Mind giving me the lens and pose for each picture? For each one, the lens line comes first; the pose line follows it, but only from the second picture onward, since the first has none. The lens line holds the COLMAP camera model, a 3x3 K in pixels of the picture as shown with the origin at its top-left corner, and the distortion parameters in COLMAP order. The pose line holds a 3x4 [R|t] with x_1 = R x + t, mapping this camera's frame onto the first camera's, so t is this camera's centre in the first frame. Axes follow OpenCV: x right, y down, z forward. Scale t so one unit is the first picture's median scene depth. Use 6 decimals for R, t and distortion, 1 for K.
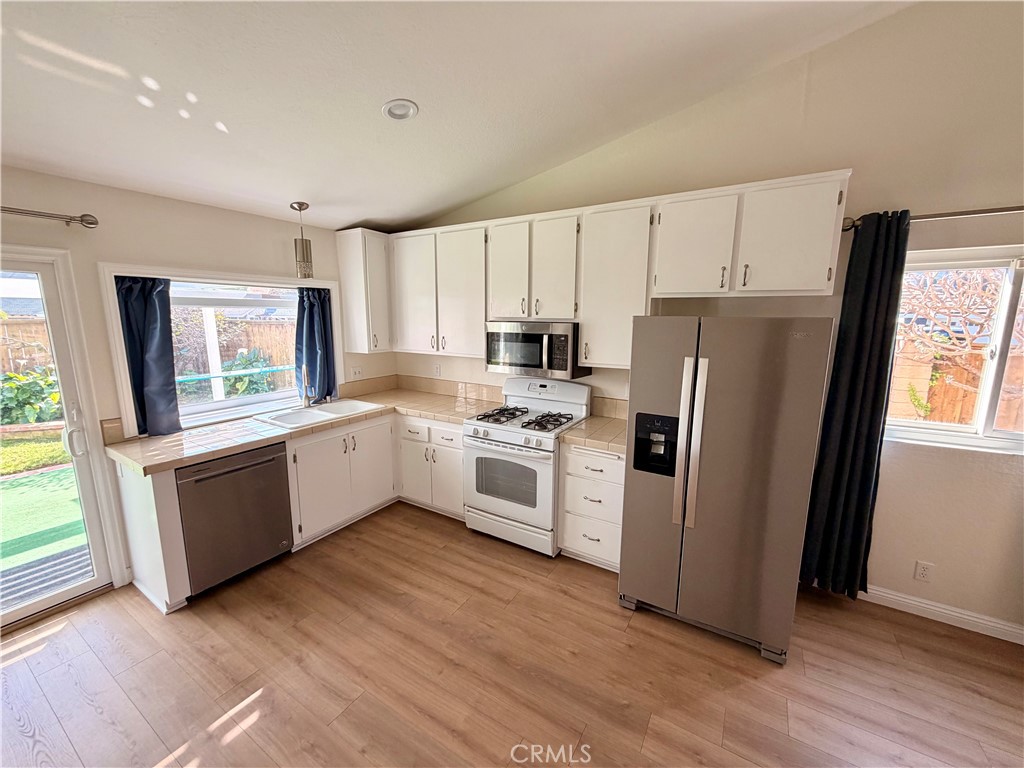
lens RADIAL K [[410.2, 0, 512.0], [0, 410.2, 385.0], [0, 0, 1]] dist [0.000155, 0.000385]
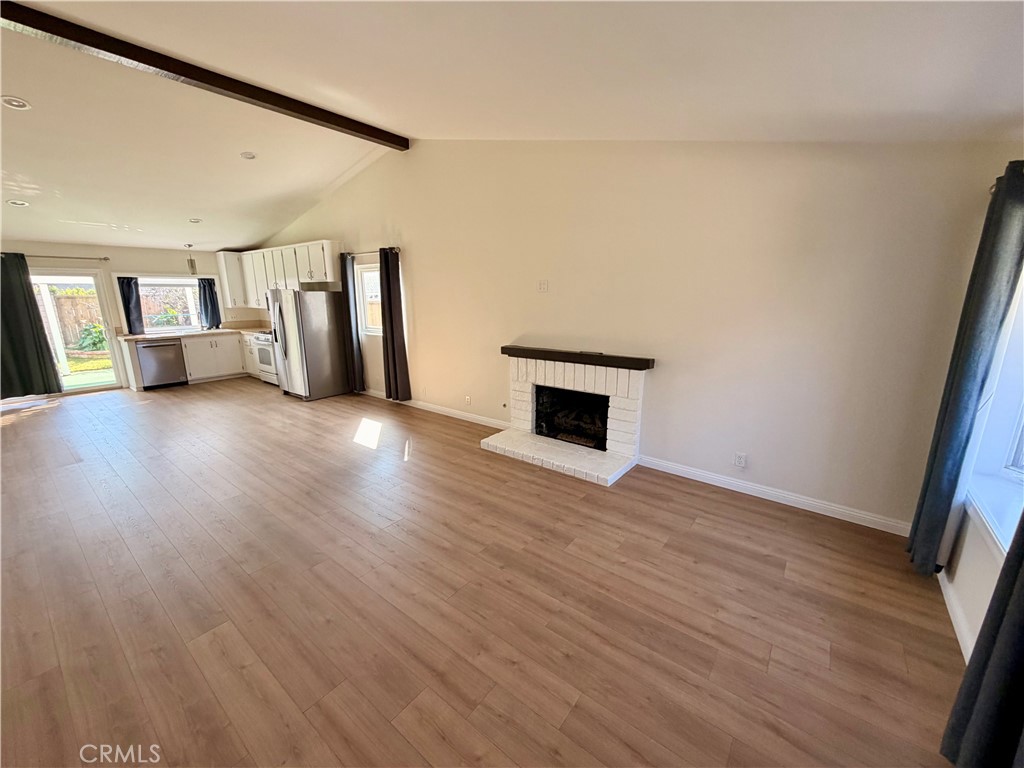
lens RADIAL K [[410.2, 0, 511.4], [0, 410.2, 385.6], [0, 0, 1]] dist [0.000155, 0.000385]
pose [[0.993542, 0.016244, -0.112298, 1.899329], [-0.009924, 0.998347, 0.056619, 0.273311], [0.113032, -0.055139, 0.992060, -1.423669]]
